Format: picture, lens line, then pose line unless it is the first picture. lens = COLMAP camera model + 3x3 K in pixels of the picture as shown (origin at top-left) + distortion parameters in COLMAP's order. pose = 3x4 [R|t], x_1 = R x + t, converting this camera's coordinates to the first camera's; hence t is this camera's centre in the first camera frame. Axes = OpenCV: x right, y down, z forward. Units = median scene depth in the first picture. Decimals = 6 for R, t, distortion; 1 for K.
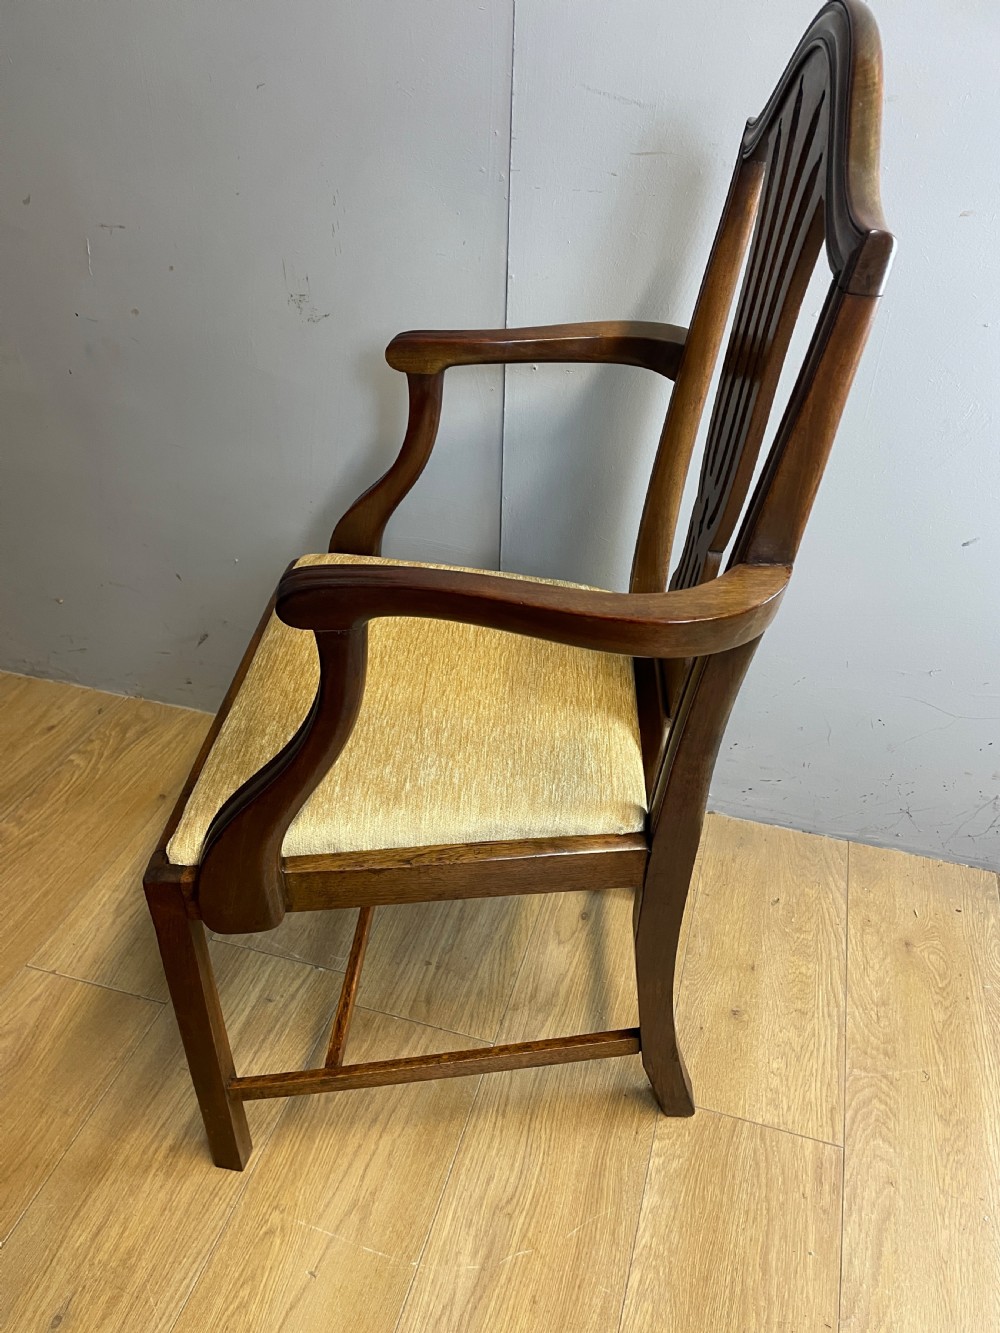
lens RADIAL K [[1014.5, 0, 498.6], [0, 1014.5, 674.9], [0, 0, 1]] dist [0.089928, -0.115091]
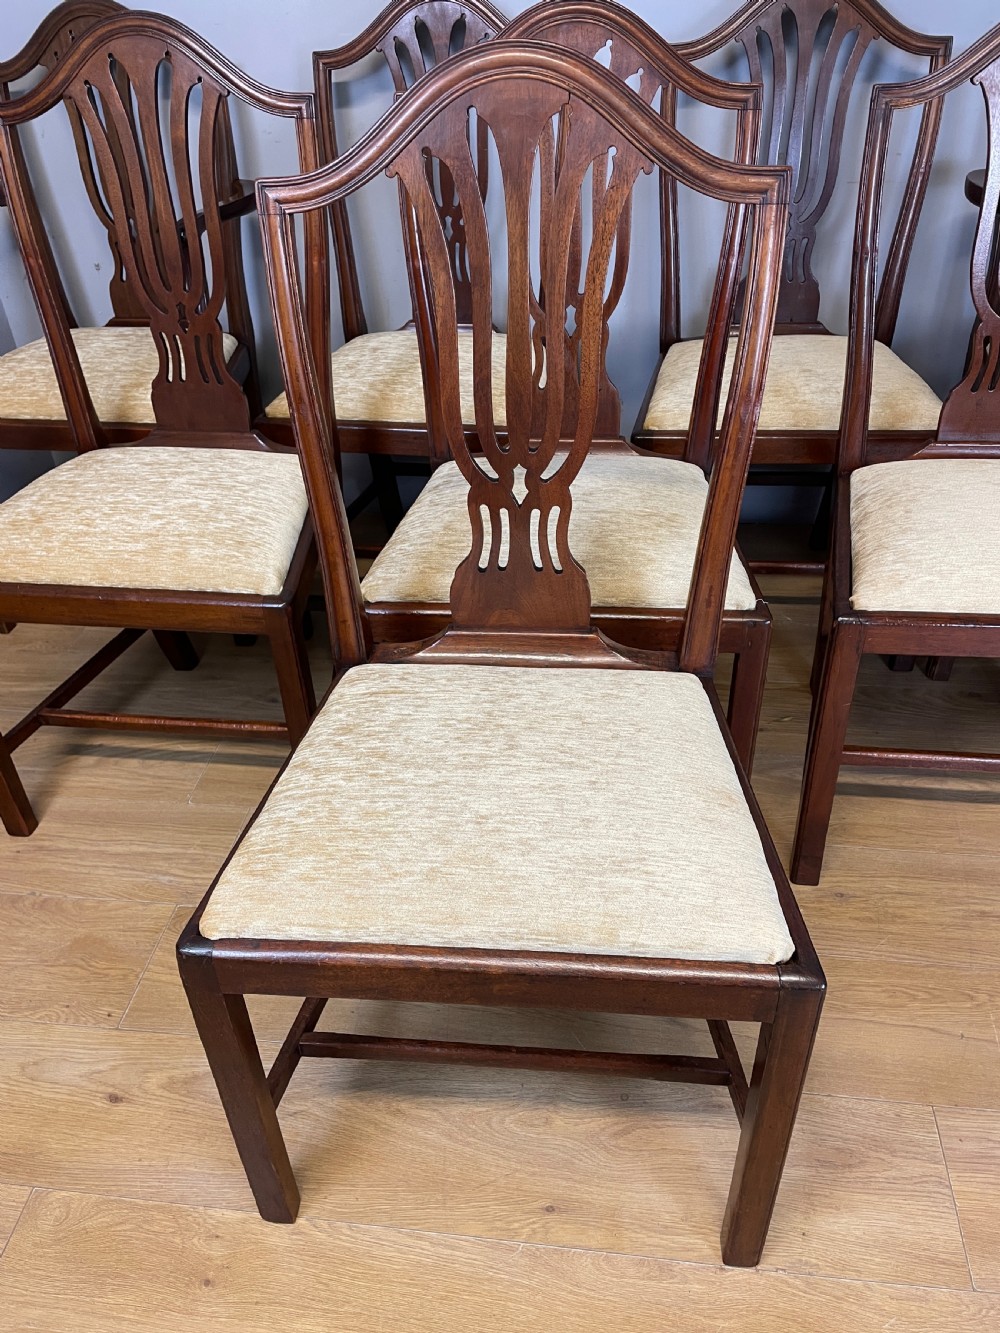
lens RADIAL K [[1014.5, 0, 494.1], [0, 1014.5, 665.0], [0, 0, 1]] dist [0.089928, -0.115091]
pose [[0.164948, 0.560042, -0.811878, 0.400438], [-0.533036, 0.743205, 0.404374, 0.038530], [0.829858, 0.366059, 0.421113, -0.127180]]
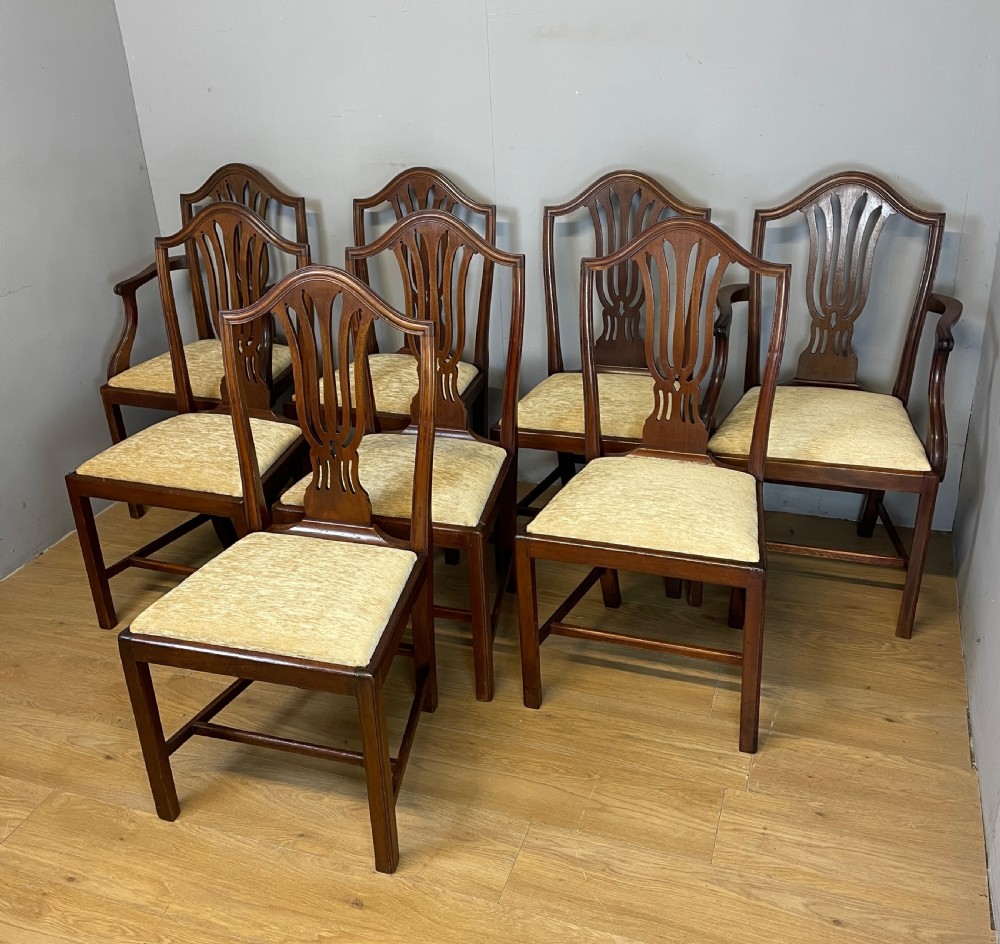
lens RADIAL K [[1023.5, 0, 497.6], [0, 1023.5, 420.6], [0, 0, 1]] dist [0.040285, 0.000000]
pose [[-0.050414, 0.387642, -0.920430, 1.207275], [-0.534244, 0.768194, 0.352789, -0.545981], [0.843825, 0.509520, 0.168367, 0.112167]]
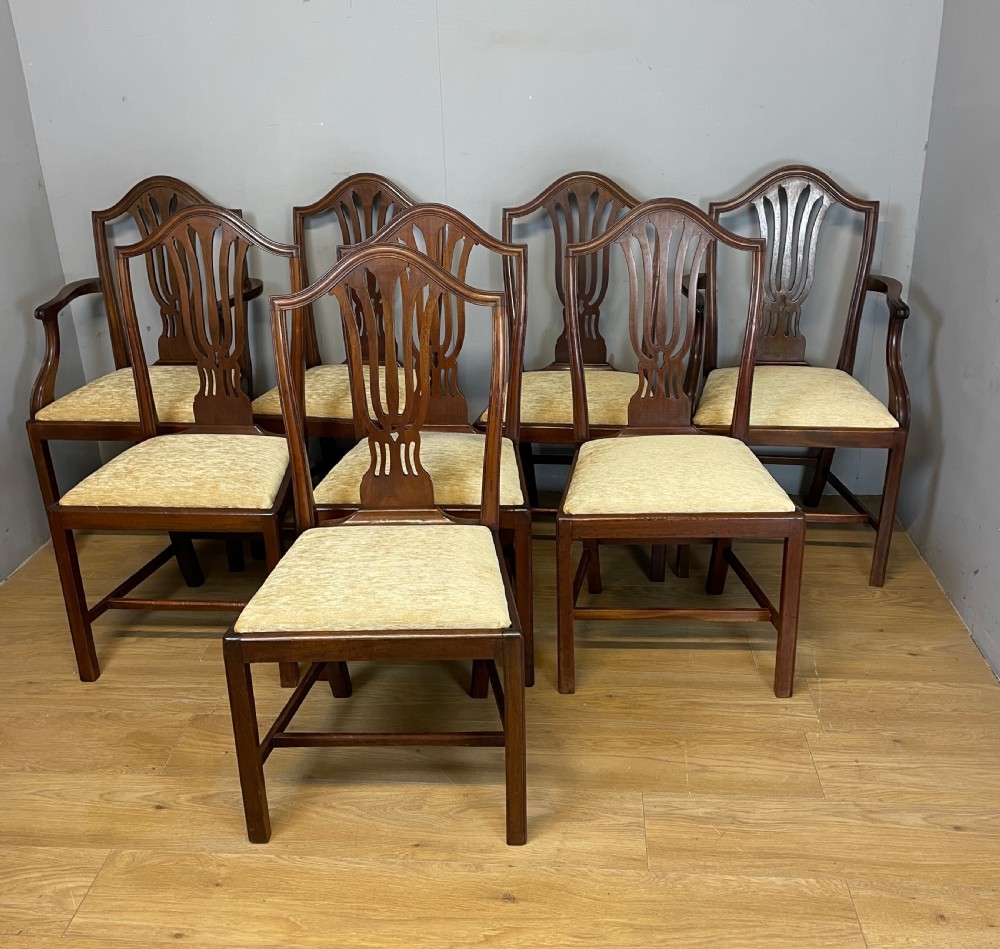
lens RADIAL K [[1023.5, 0, 497.3], [0, 1023.5, 427.6], [0, 0, 1]] dist [0.040285, 0.000000]
pose [[0.207198, 0.334094, -0.919484, 1.204124], [-0.536166, 0.824933, 0.178918, -0.142938], [0.818288, 0.455925, 0.350054, -0.273847]]
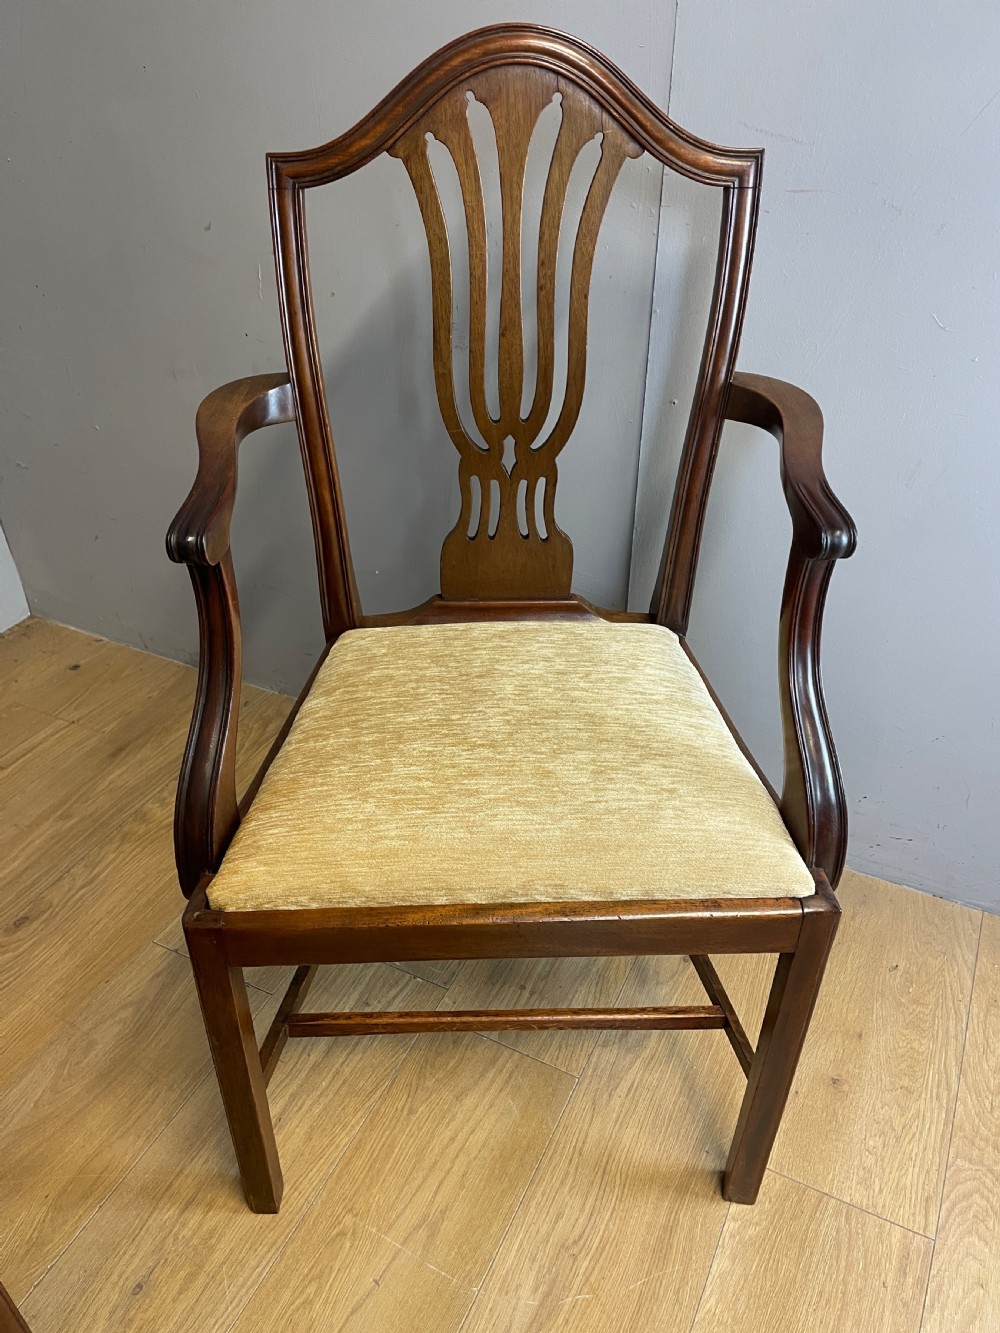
lens RADIAL K [[1014.5, 0, 500.9], [0, 1014.5, 671.7], [0, 0, 1]] dist [0.089928, -0.115091]
pose [[0.984912, 0.077413, -0.154775, 0.044446], [-0.077463, 0.996979, 0.005718, -0.034305], [0.154750, 0.006358, 0.987933, -0.000280]]
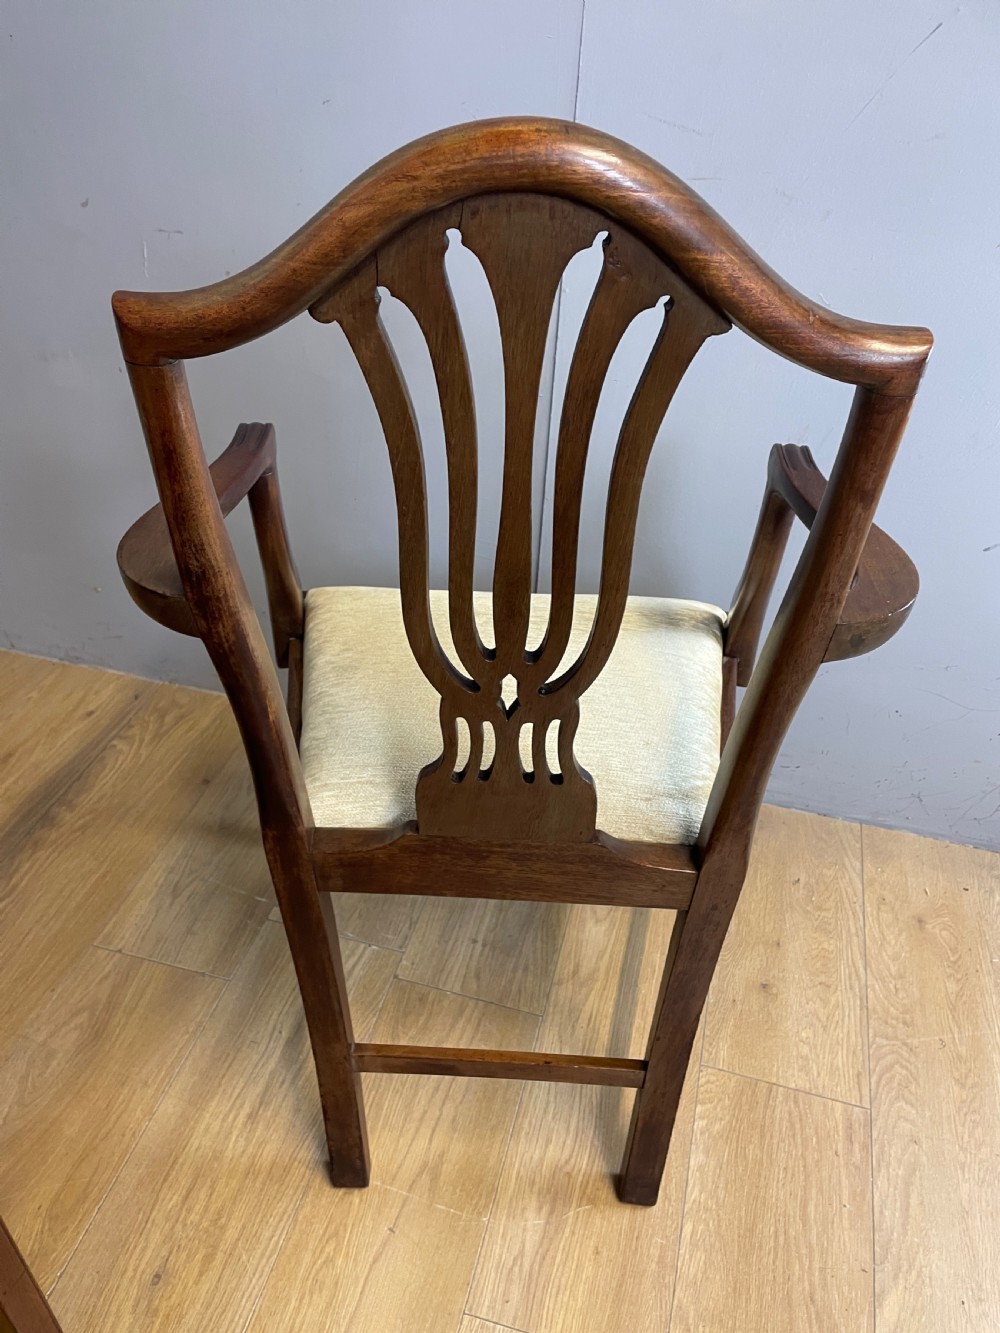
lens RADIAL K [[1014.5, 0, 493.9], [0, 1014.5, 676.7], [0, 0, 1]] dist [0.089928, -0.115091]
pose [[0.999485, 0.003011, 0.031953, -0.090314], [-0.004094, 0.999417, 0.033893, -0.030019], [-0.031832, -0.034007, 0.998915, -0.052442]]
